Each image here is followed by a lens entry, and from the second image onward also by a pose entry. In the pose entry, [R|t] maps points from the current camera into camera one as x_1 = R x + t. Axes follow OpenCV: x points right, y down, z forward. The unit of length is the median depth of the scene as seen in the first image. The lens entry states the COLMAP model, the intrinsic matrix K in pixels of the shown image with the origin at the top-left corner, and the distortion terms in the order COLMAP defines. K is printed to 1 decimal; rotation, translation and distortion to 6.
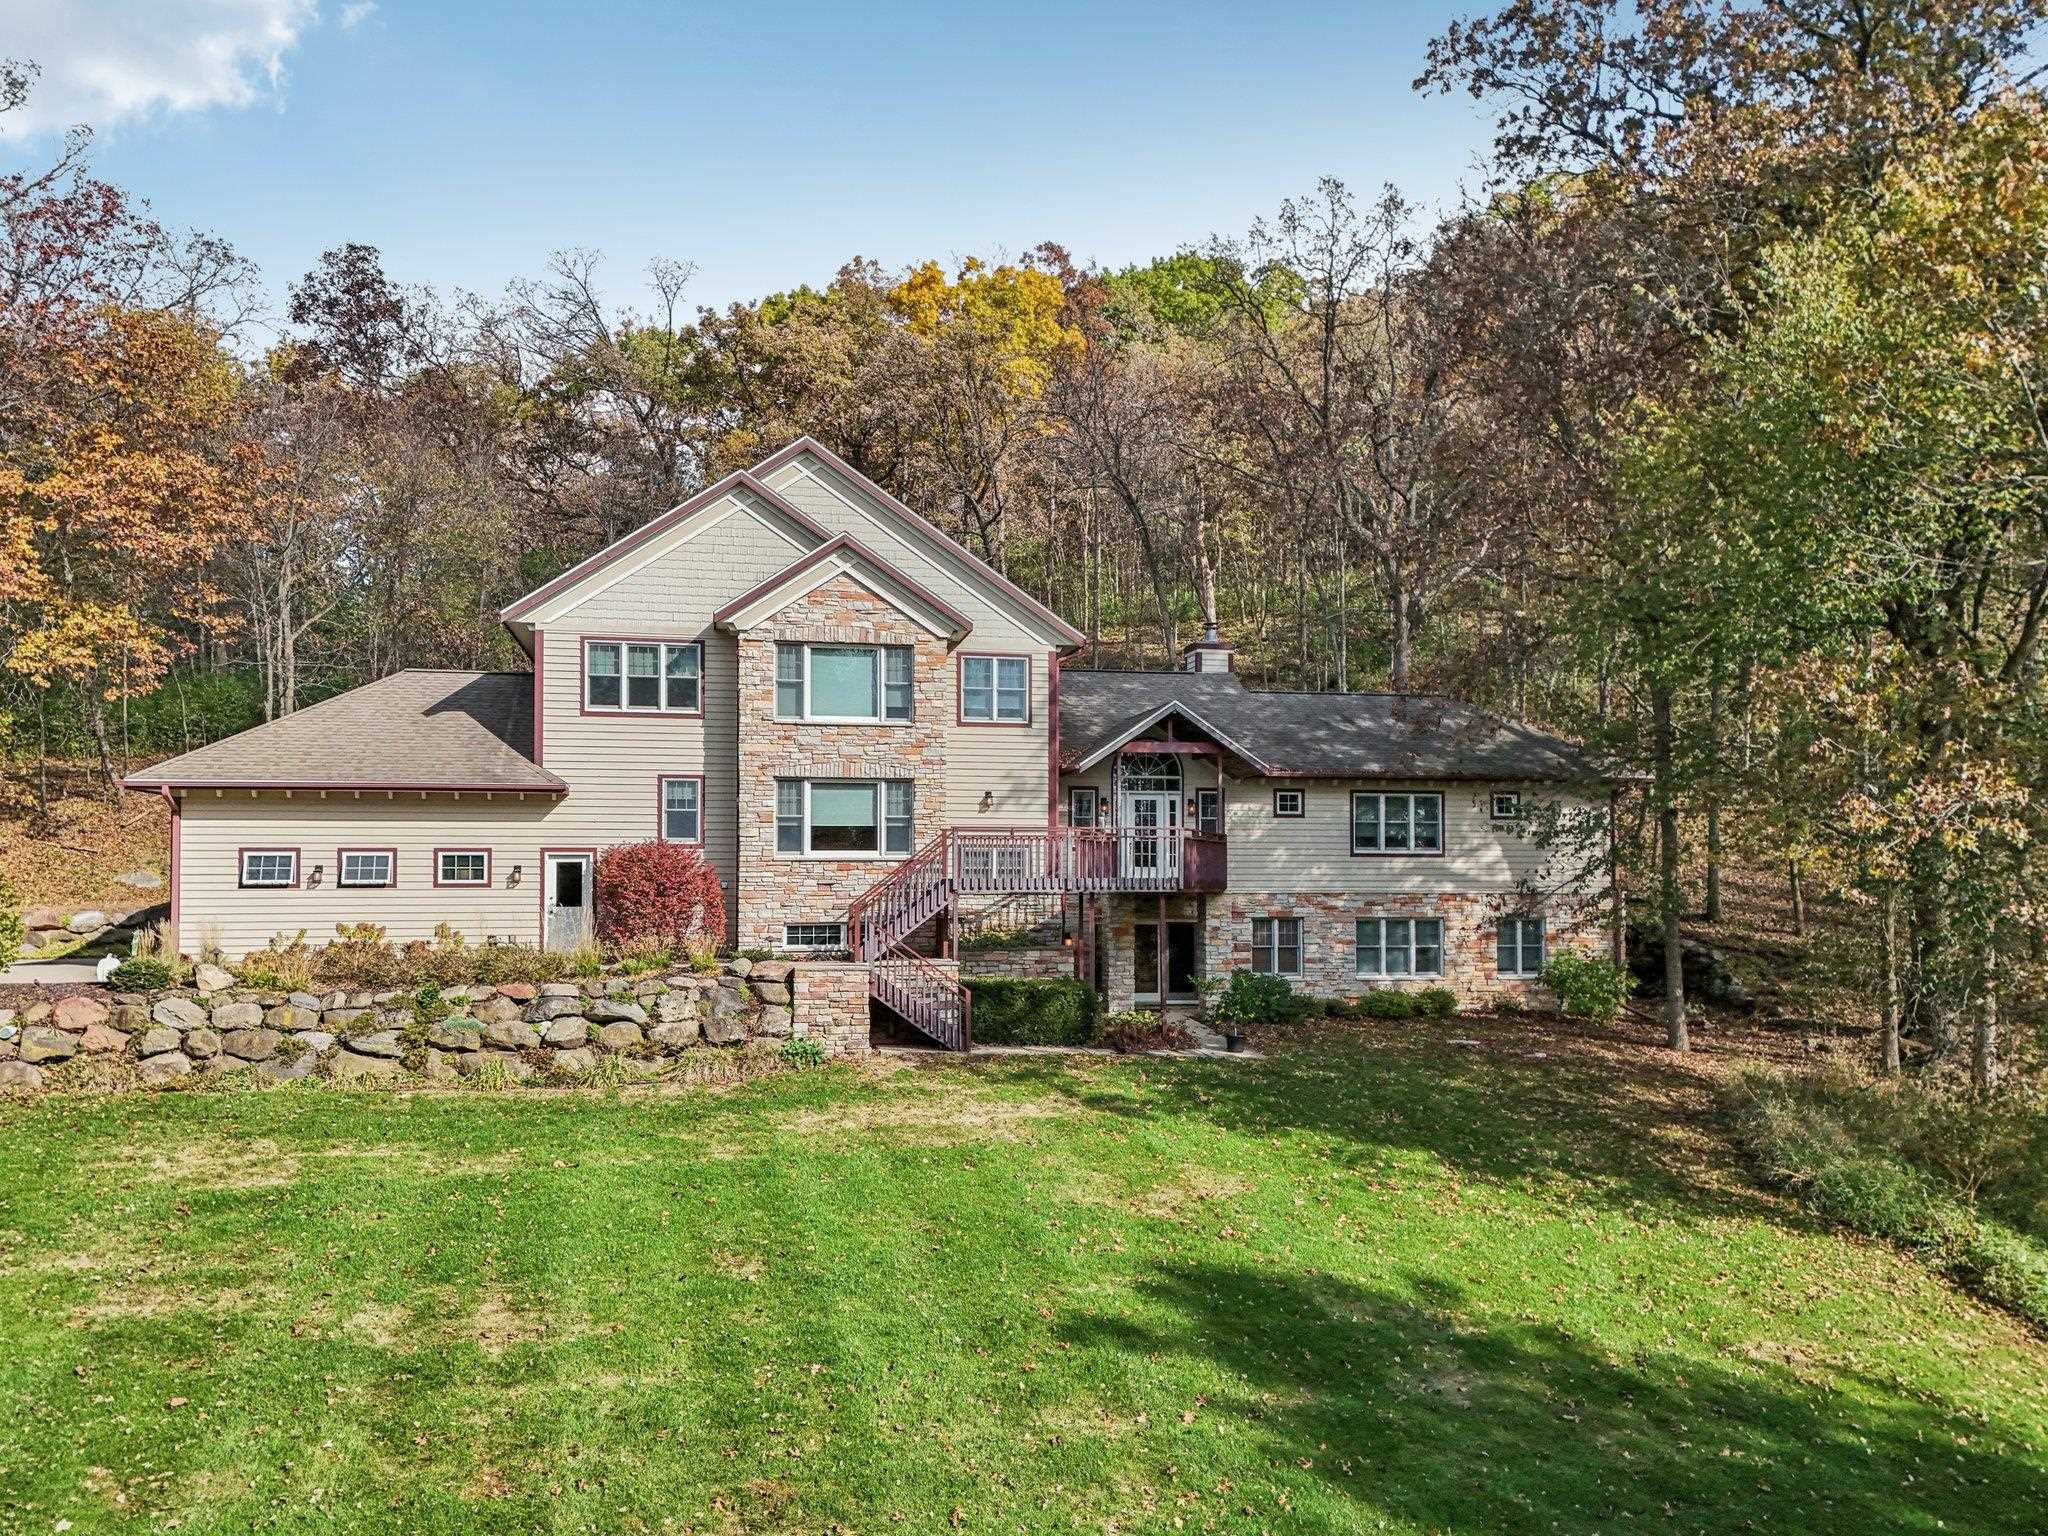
lens RADIAL K [[1618.2, 0, 1026.7], [0, 1618.2, 779.0], [0, 0, 1]] dist [0.044070, -0.015858]
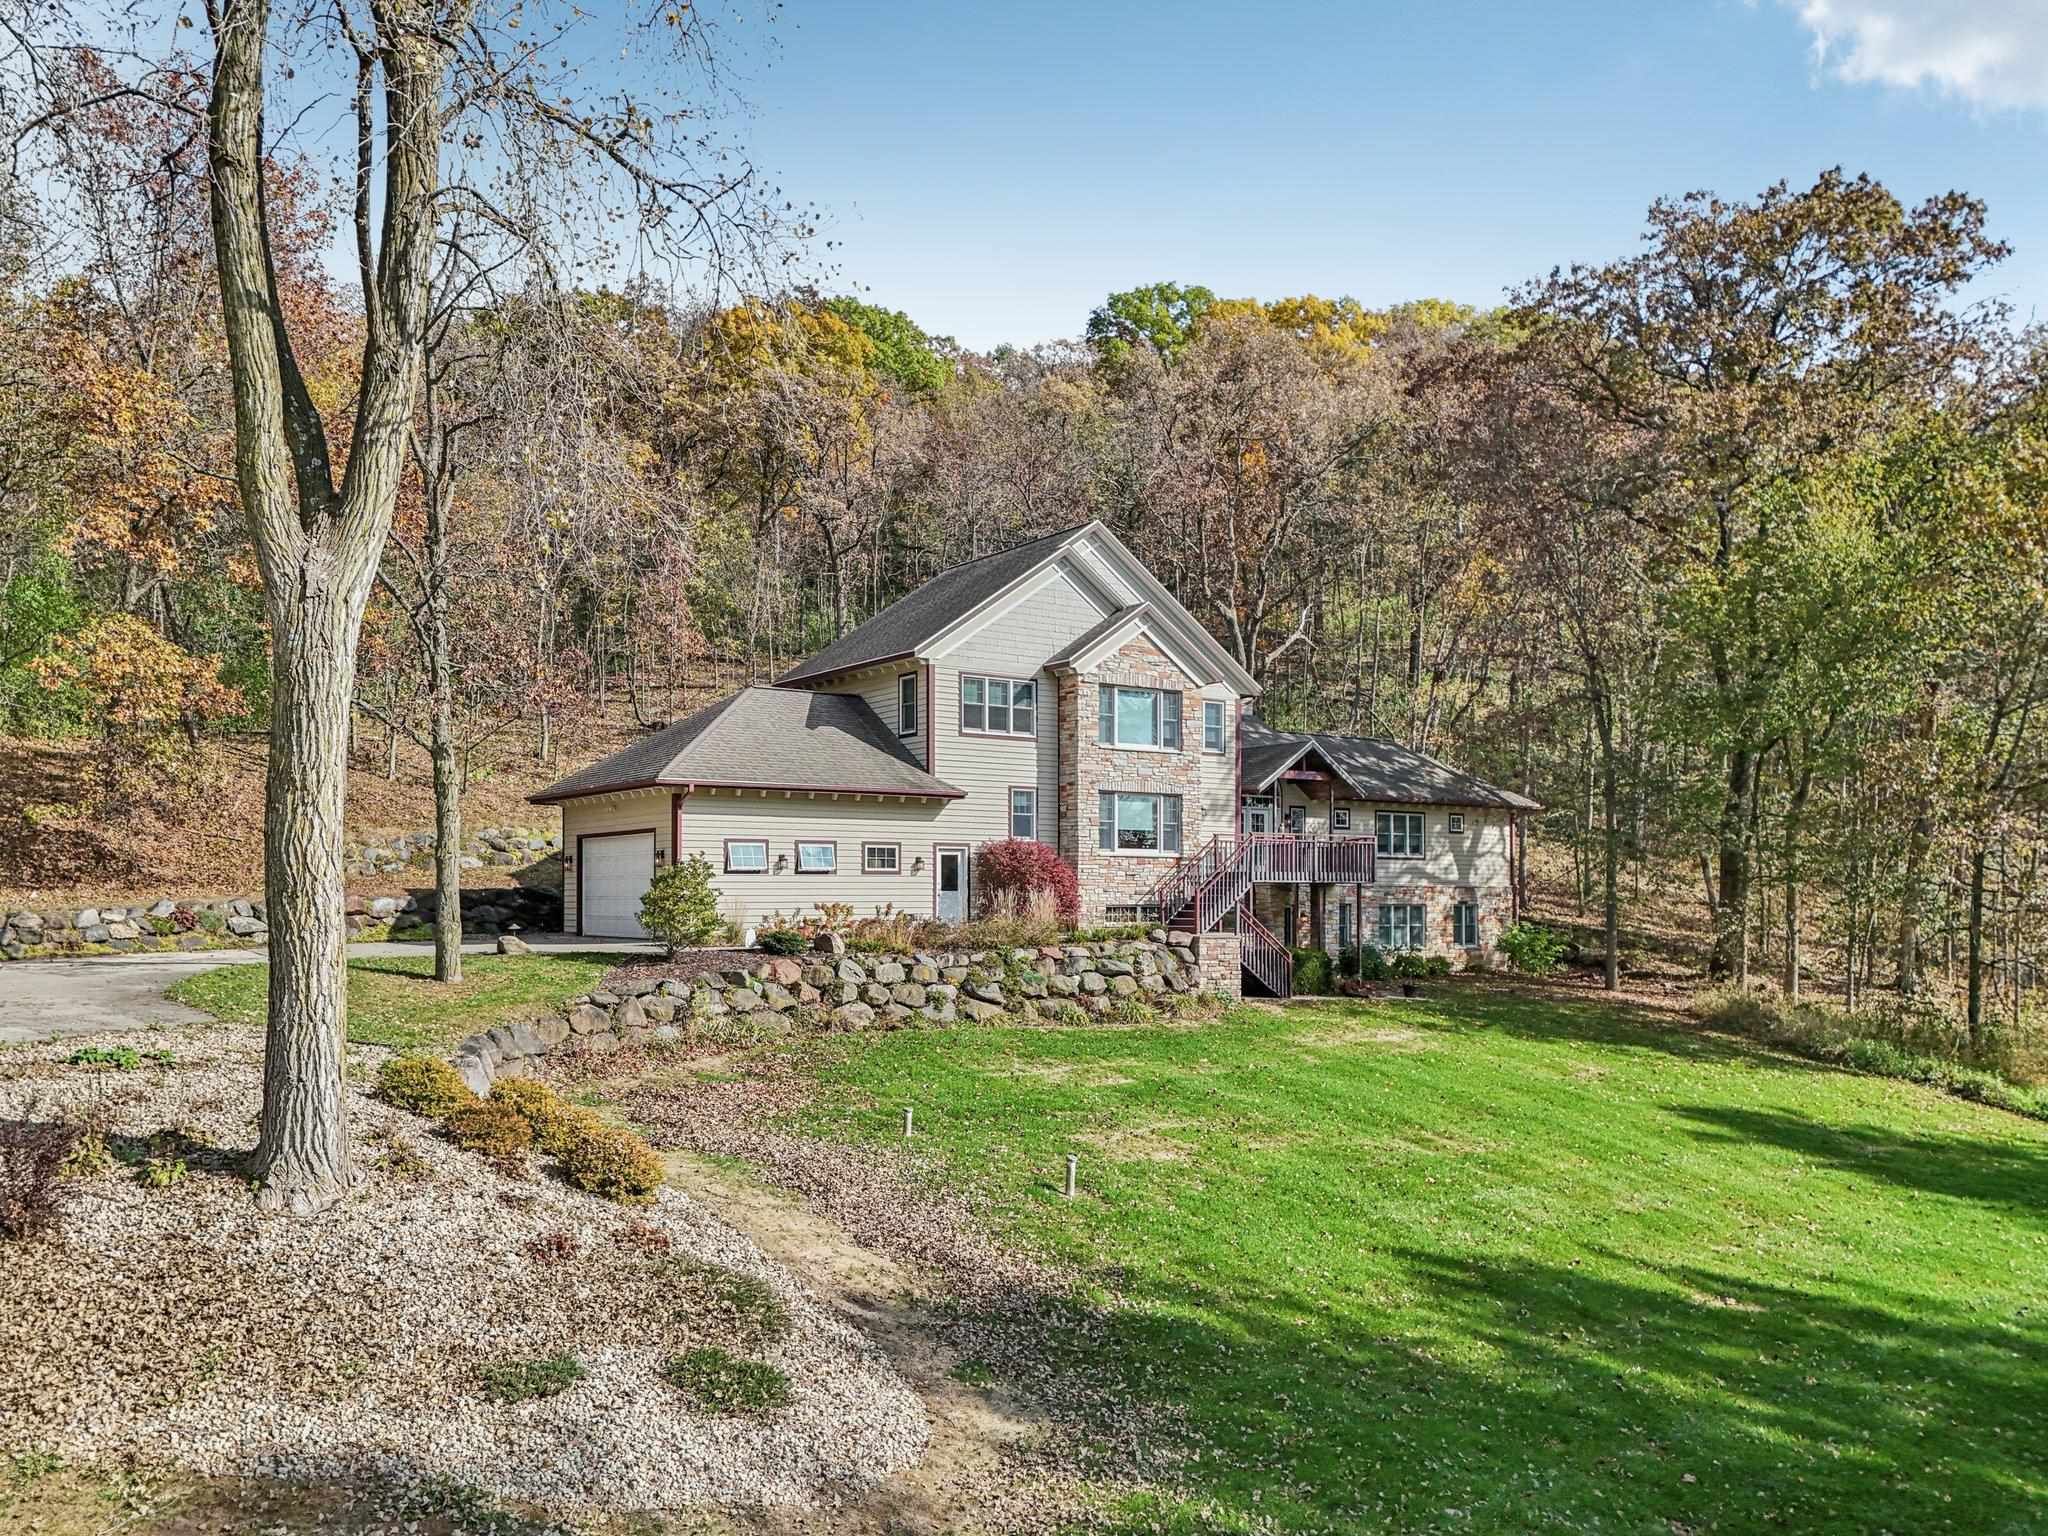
lens RADIAL K [[1618.2, 0, 1021.1], [0, 1618.2, 766.5], [0, 0, 1]] dist [0.044070, -0.015858]
pose [[0.911332, 0.034017, 0.410263, -0.729344], [-0.026557, 0.999362, -0.023870, 0.012207], [-0.410814, 0.010858, 0.911655, -0.133870]]
